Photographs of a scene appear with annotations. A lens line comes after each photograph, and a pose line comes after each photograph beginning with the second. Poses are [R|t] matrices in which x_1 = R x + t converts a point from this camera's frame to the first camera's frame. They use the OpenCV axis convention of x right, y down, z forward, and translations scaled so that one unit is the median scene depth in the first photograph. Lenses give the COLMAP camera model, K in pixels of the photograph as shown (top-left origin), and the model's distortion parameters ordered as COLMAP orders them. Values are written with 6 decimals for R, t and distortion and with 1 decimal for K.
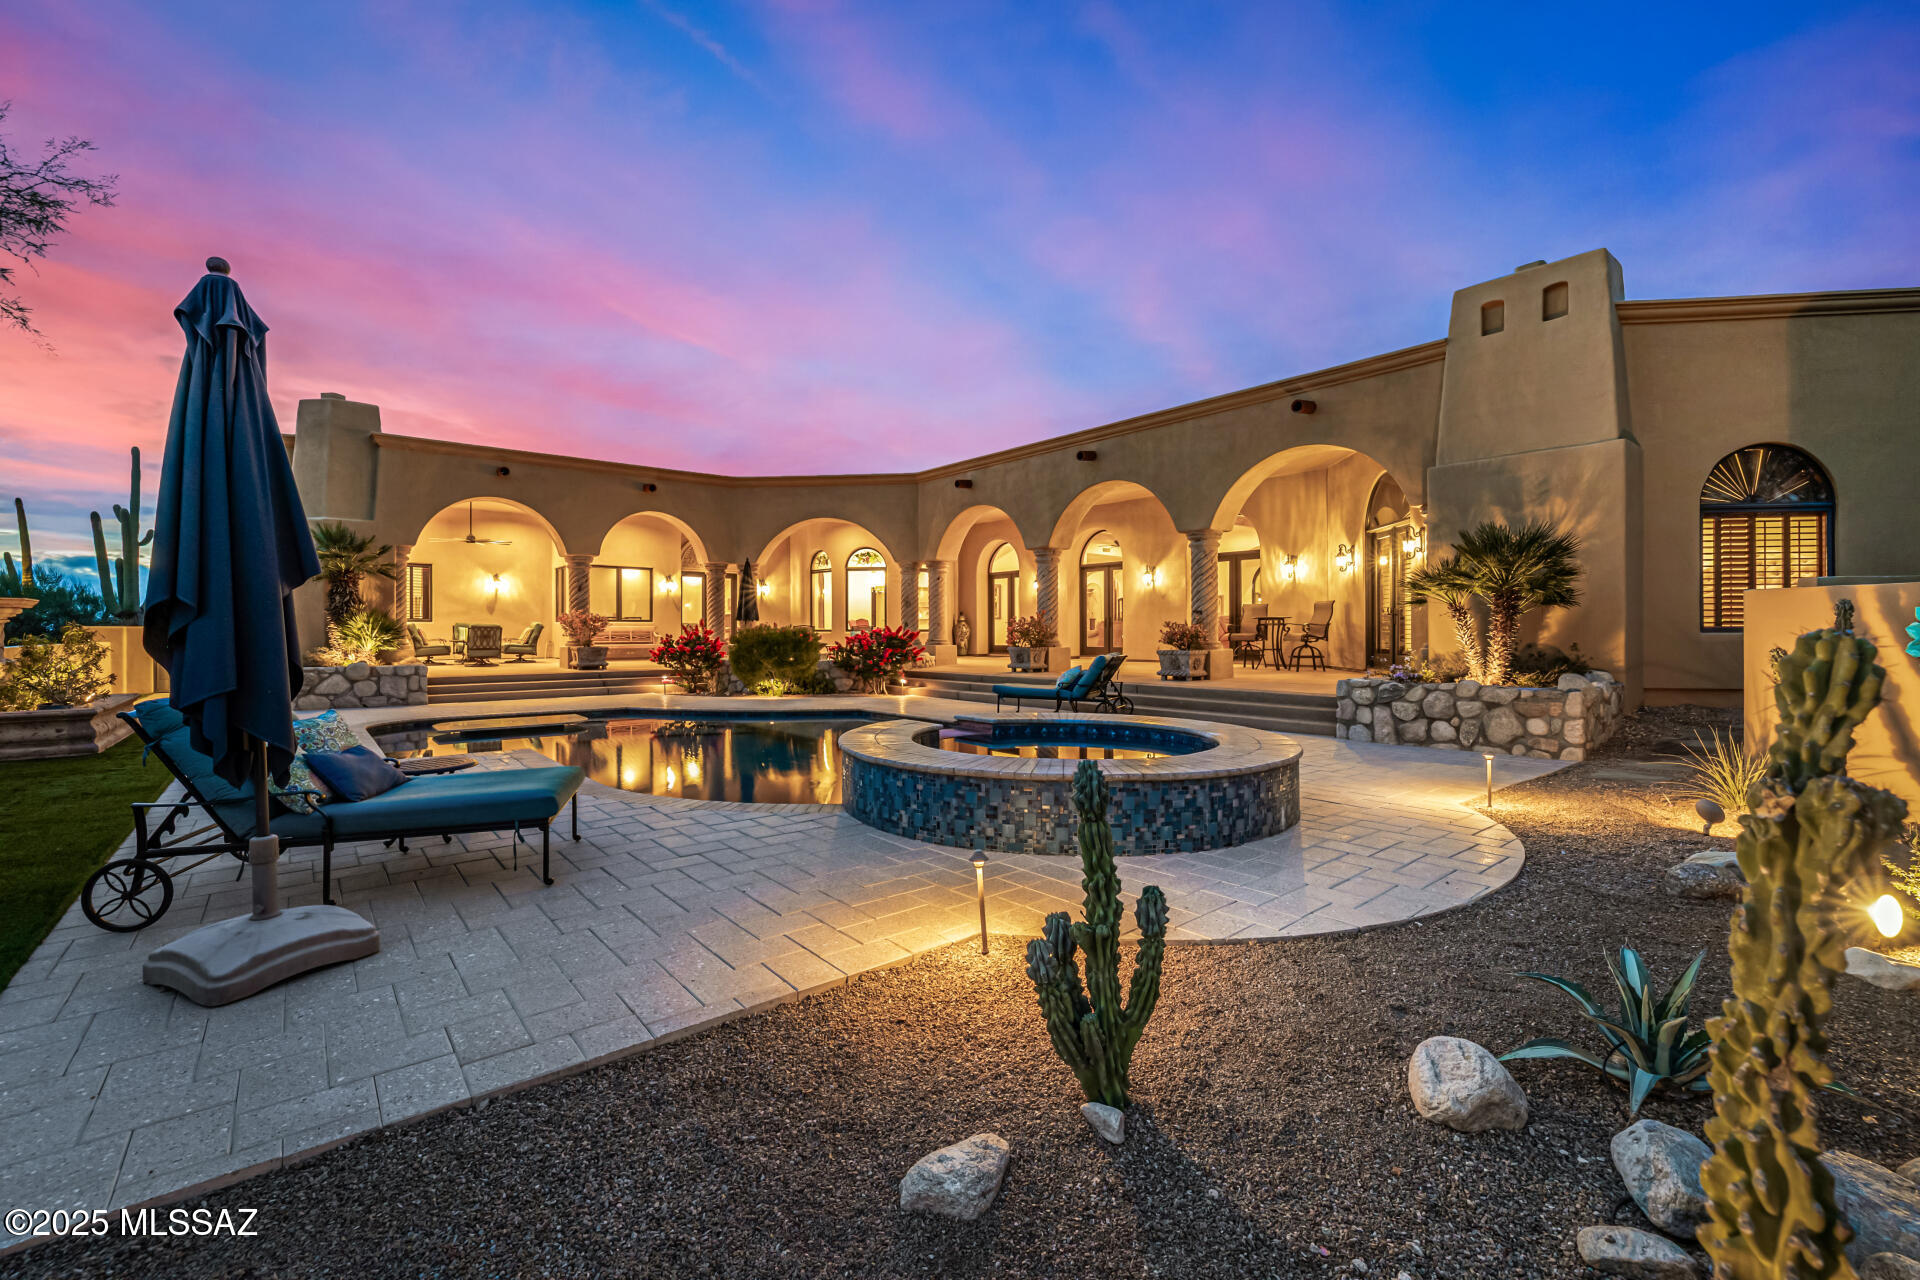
lens RADIAL K [[815.6, 0, 960.0], [0, 815.6, 640.0], [0, 0, 1]] dist [0.002588, 0.000186]
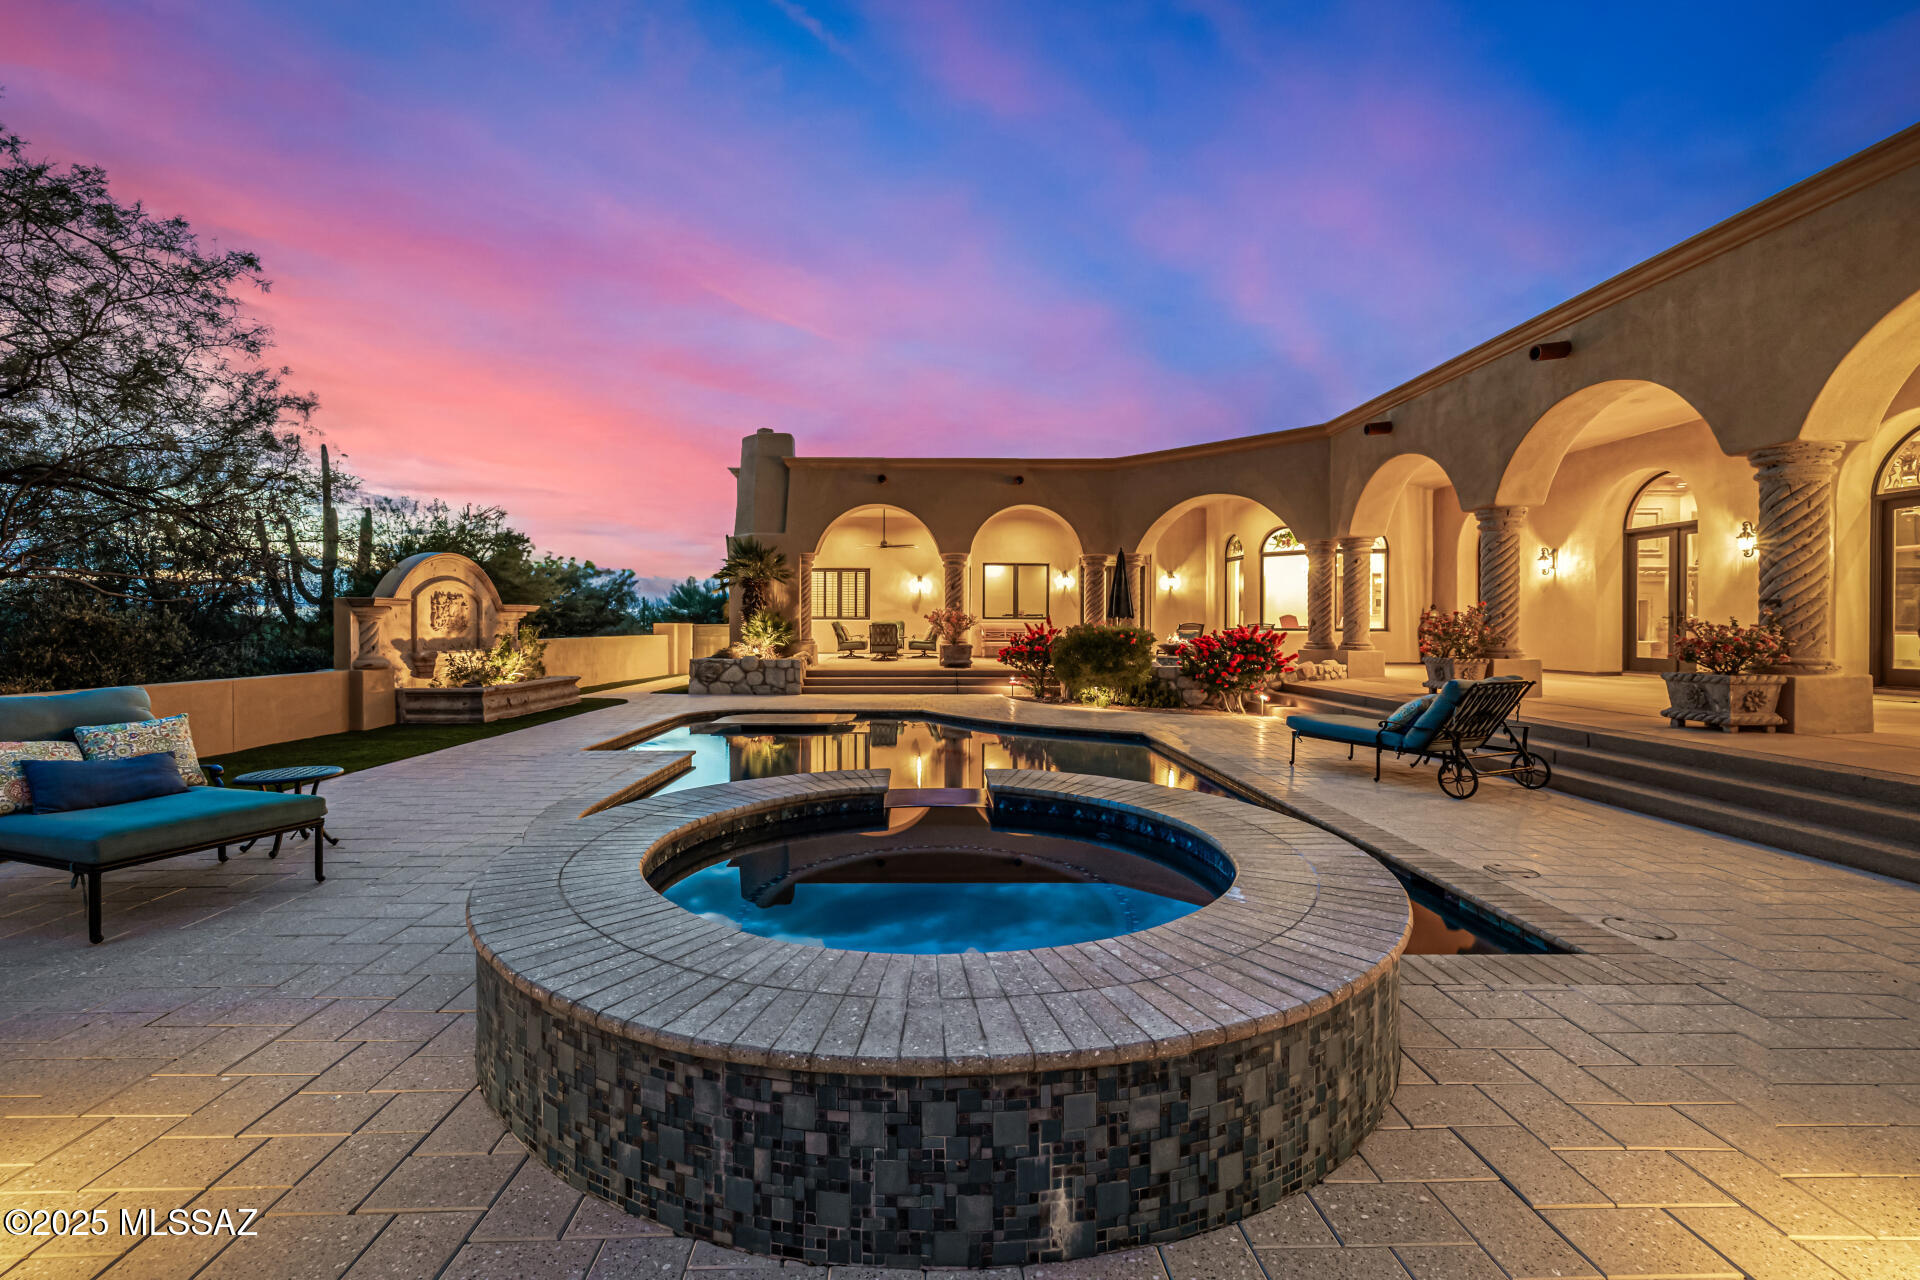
lens RADIAL K [[815.6, 0, 960.0], [0, 815.6, 640.0], [0, 0, 1]] dist [0.002588, 0.000186]
pose [[0.783903, 0.015274, -0.620695, 0.184223], [-0.011111, 0.999882, 0.010573, -0.008706], [0.620783, -0.001391, 0.783981, 0.228080]]
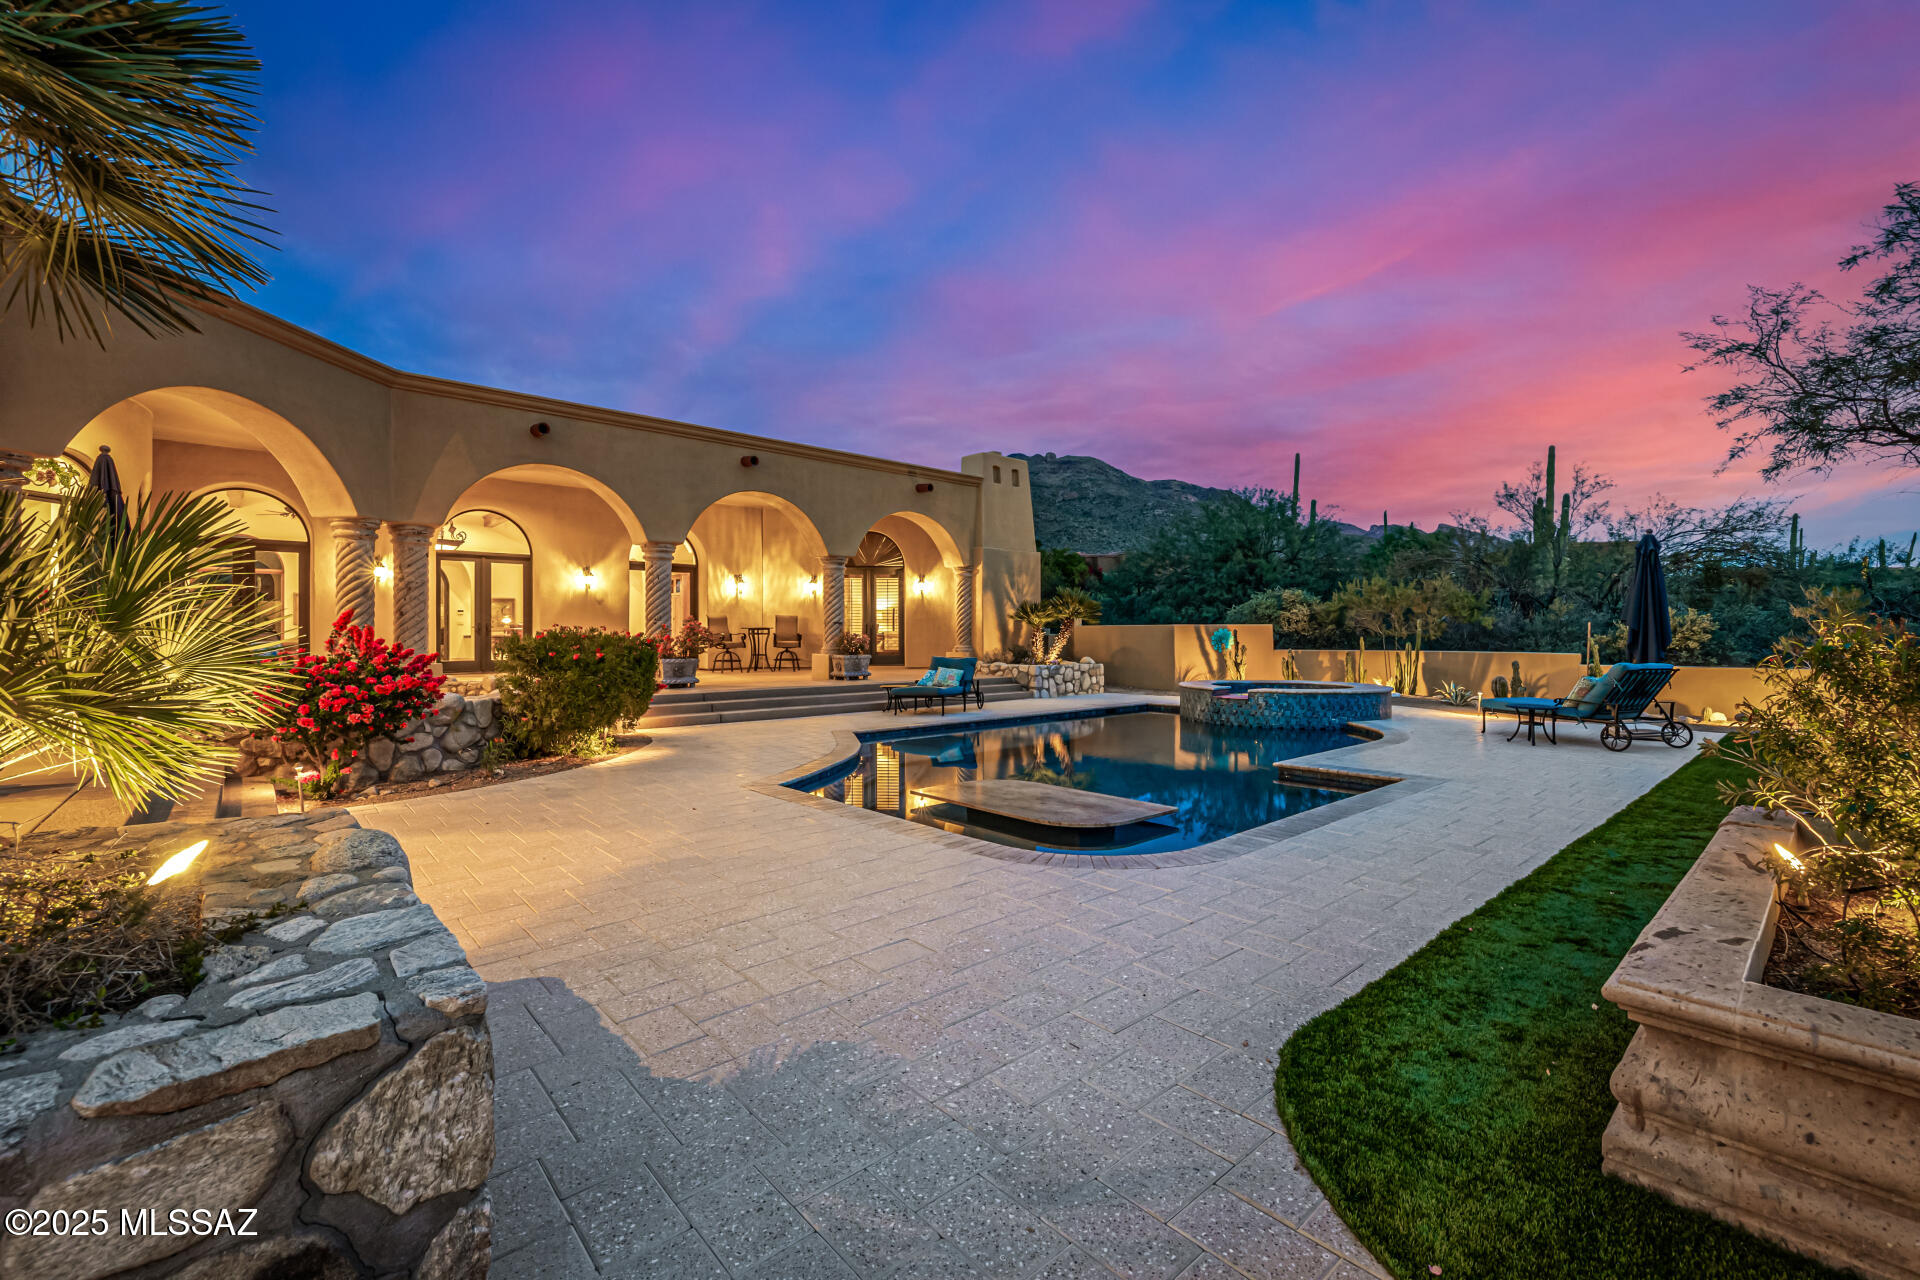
lens RADIAL K [[815.6, 0, 960.0], [0, 815.6, 640.0], [0, 0, 1]] dist [0.002588, 0.000186]
pose [[-0.041514, -0.001584, 0.999137, -0.816478], [0.014045, 0.999899, 0.002169, -0.008669], [-0.999039, 0.014123, -0.041487, 0.768414]]
